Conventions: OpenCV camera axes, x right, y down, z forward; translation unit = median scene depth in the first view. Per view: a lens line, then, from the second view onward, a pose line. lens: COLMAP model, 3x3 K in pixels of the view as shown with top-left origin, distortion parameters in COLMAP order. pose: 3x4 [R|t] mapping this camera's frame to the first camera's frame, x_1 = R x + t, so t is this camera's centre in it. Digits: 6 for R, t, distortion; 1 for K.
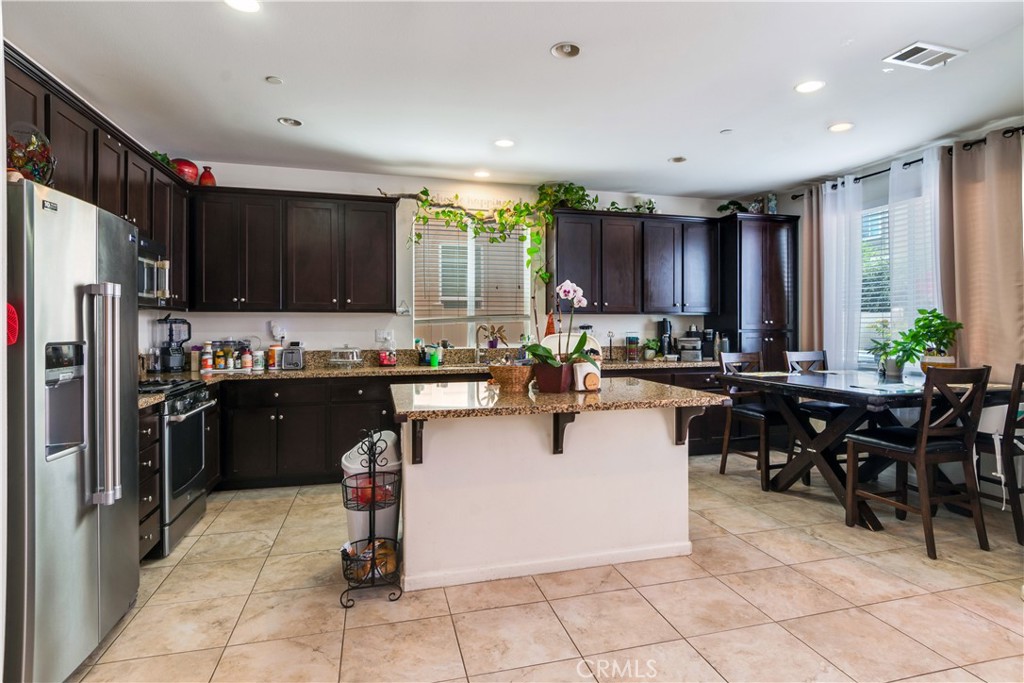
lens RADIAL K [[544.9, 0, 524.4], [0, 544.9, 330.8], [0, 0, 1]] dist [0.015047, -0.006020]
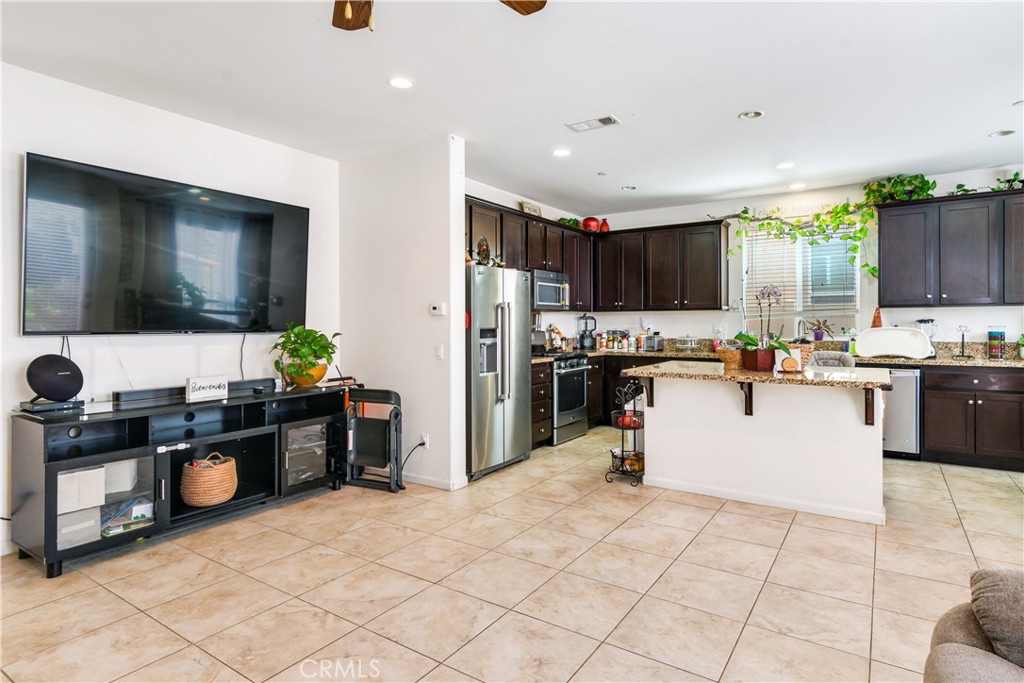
lens RADIAL K [[544.9, 0, 524.9], [0, 544.9, 326.8], [0, 0, 1]] dist [0.015047, -0.006020]
pose [[0.652466, 0.005288, -0.757800, 0.458949], [-0.002927, 0.999986, 0.004458, 0.001973], [0.757813, -0.000691, 0.652472, -0.188561]]
